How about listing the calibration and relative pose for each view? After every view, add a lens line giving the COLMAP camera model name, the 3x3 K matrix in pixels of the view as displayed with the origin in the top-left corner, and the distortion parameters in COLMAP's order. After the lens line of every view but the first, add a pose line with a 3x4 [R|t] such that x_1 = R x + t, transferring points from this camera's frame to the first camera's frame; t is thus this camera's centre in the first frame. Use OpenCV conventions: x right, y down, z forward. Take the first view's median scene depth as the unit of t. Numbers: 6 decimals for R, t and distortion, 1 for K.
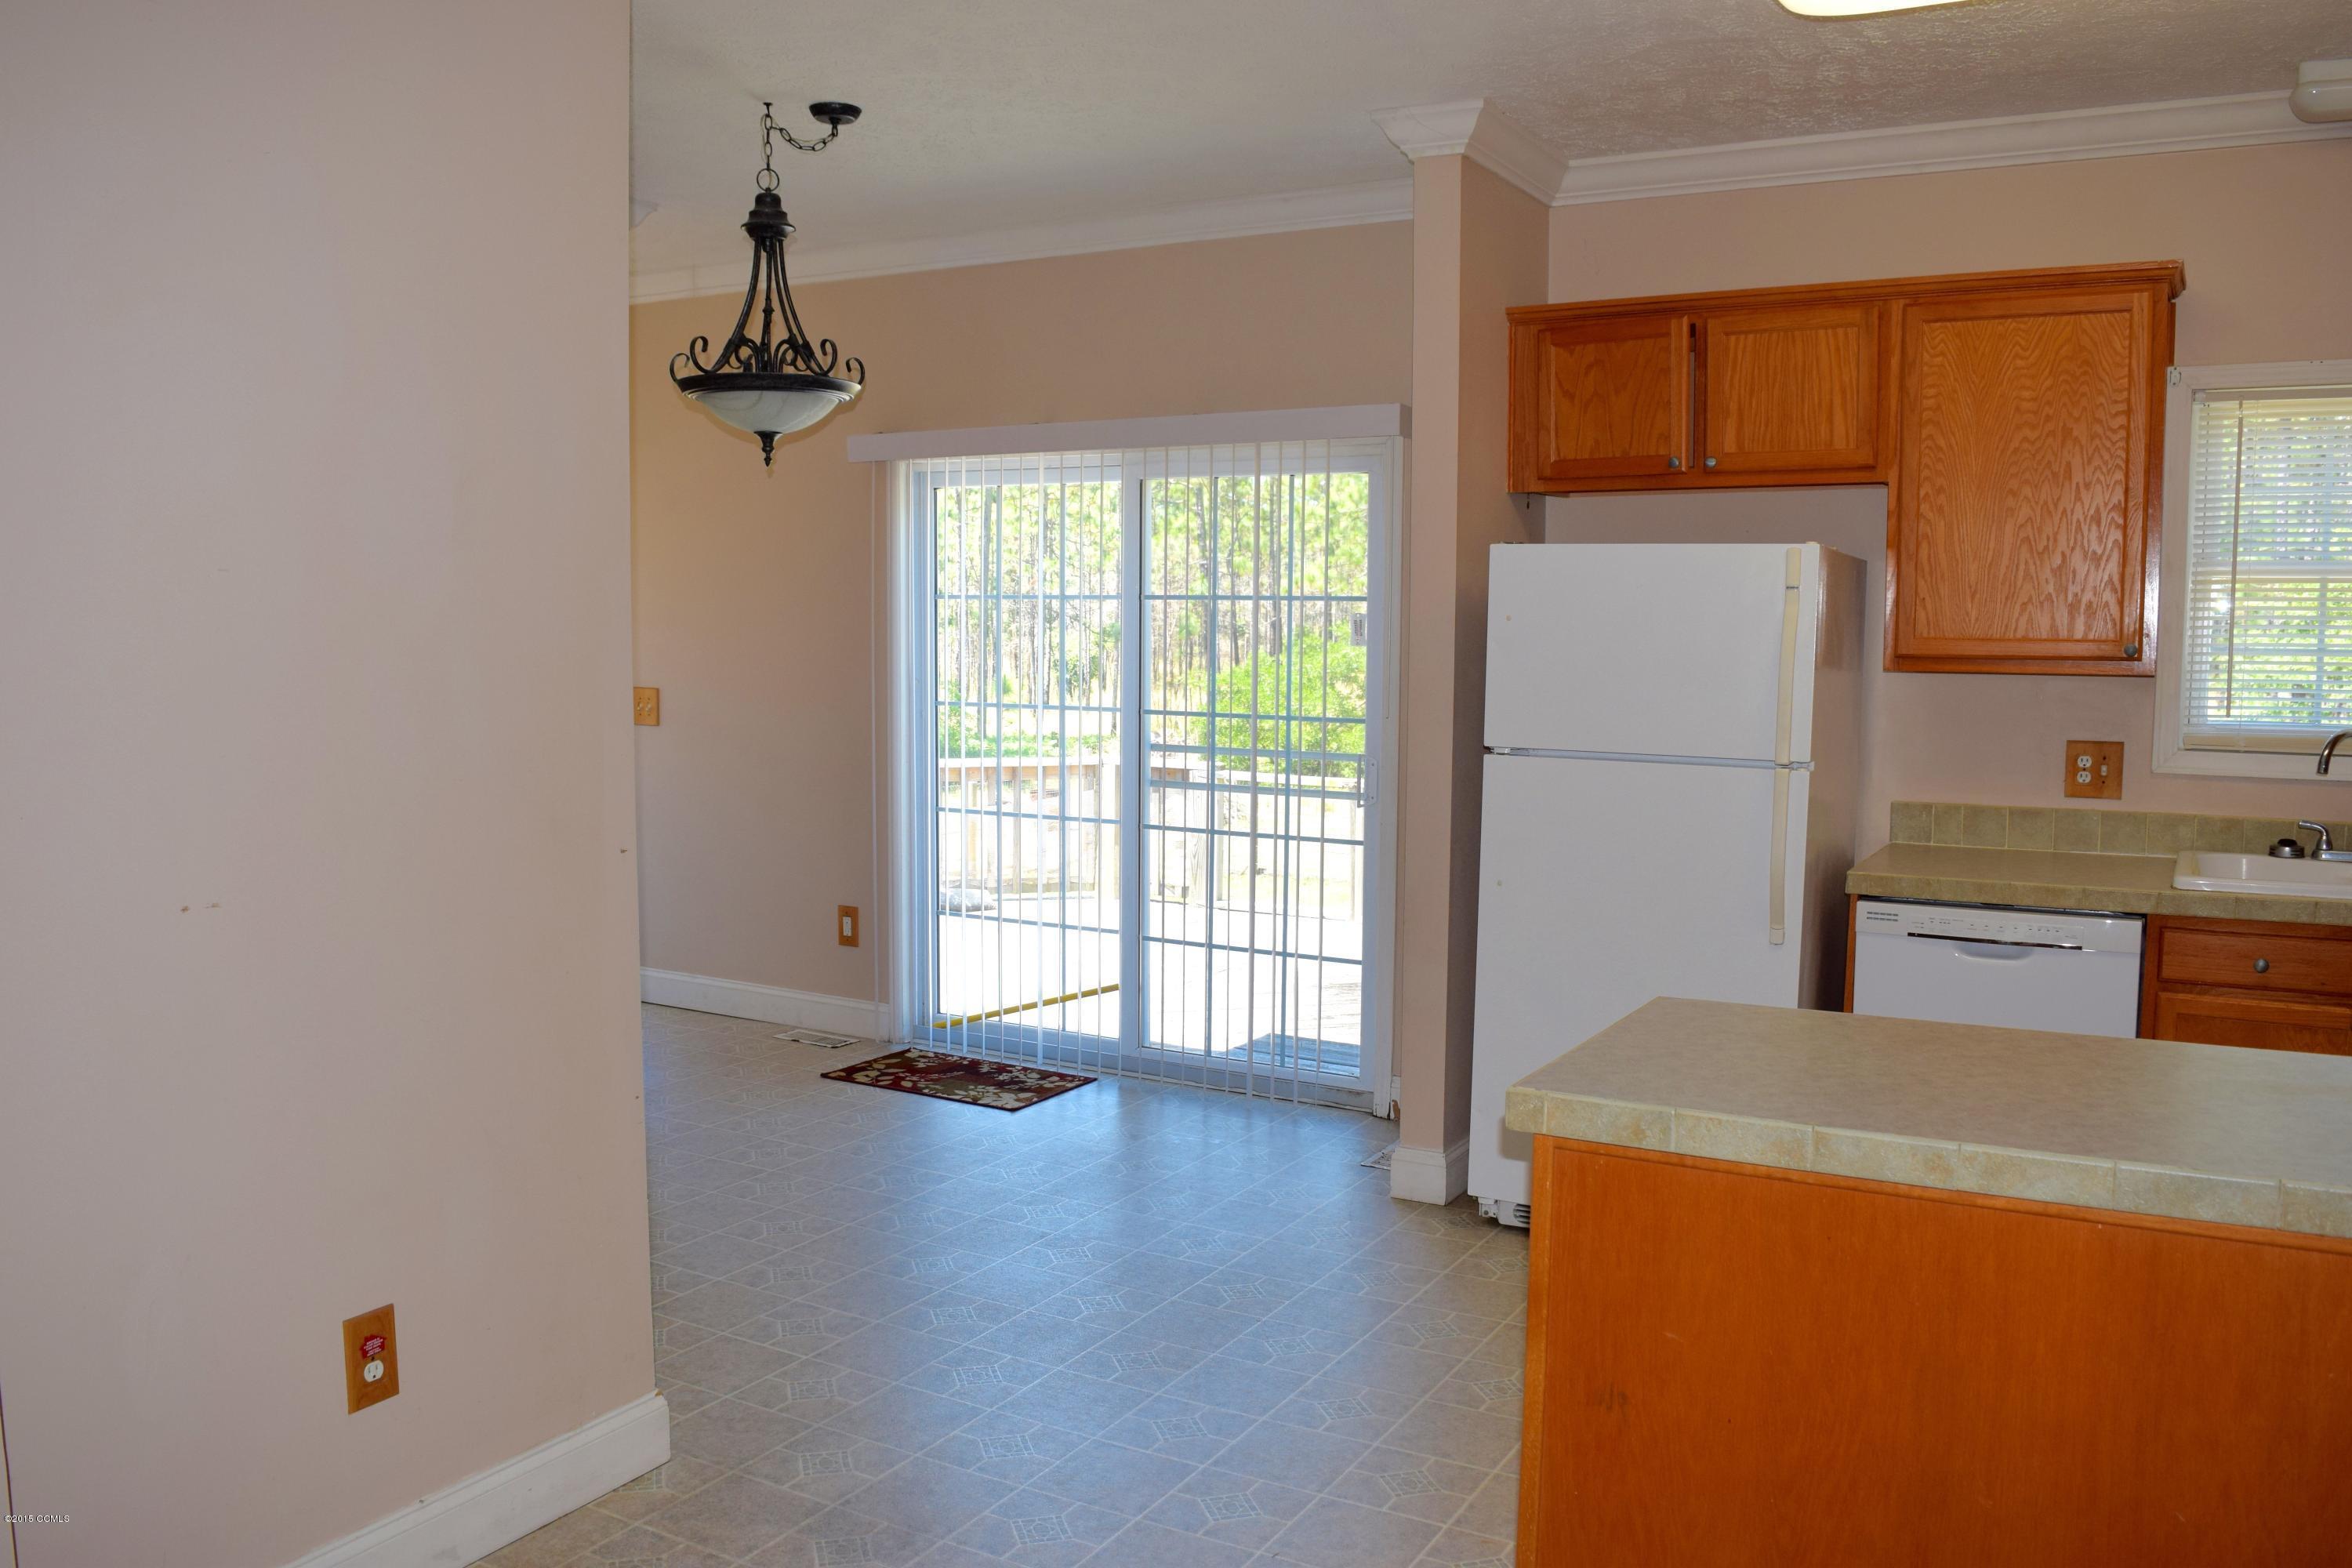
lens RADIAL K [[1858.2, 0, 1177.7], [0, 1858.2, 783.3], [0, 0, 1]] dist [-0.071394, 0.008635]
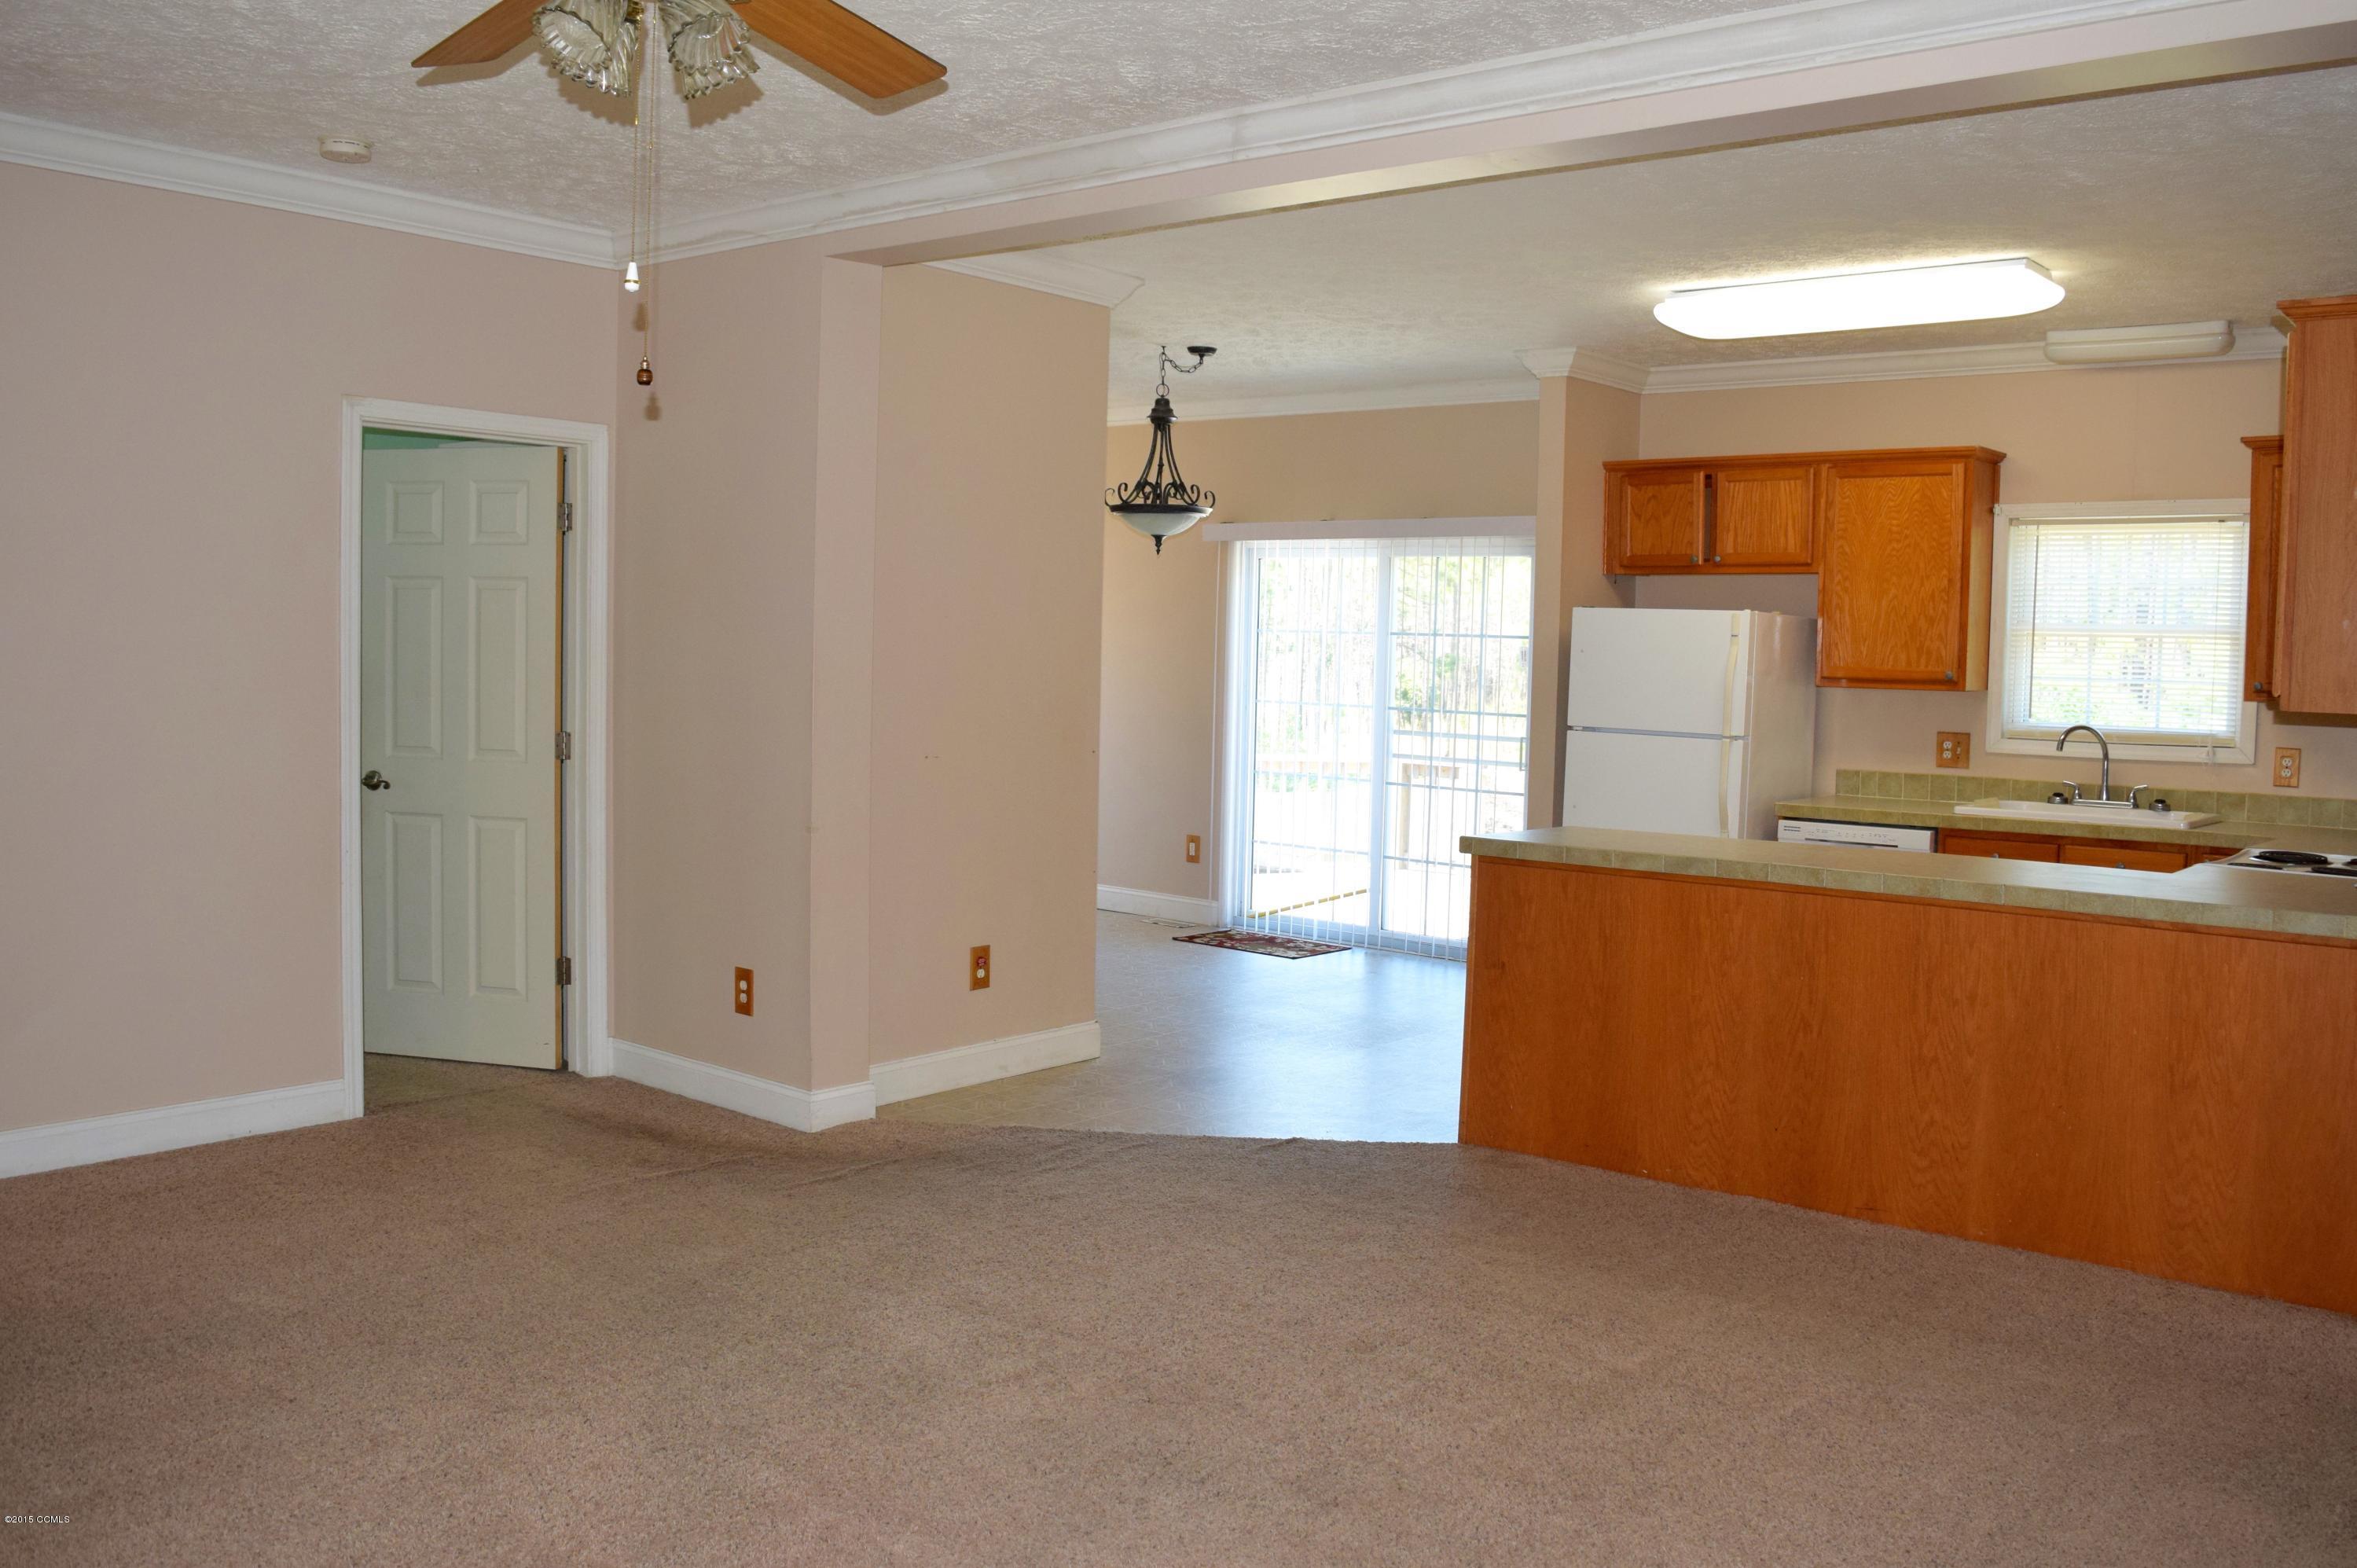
lens RADIAL K [[1862.2, 0, 1184.1], [0, 1862.2, 786.1], [0, 0, 1]] dist [-0.071394, 0.008635]
pose [[0.983556, 0.030723, -0.177968, 0.120530], [-0.033464, 0.999363, -0.012418, 0.066494], [0.177474, 0.018170, 0.983958, -0.714929]]
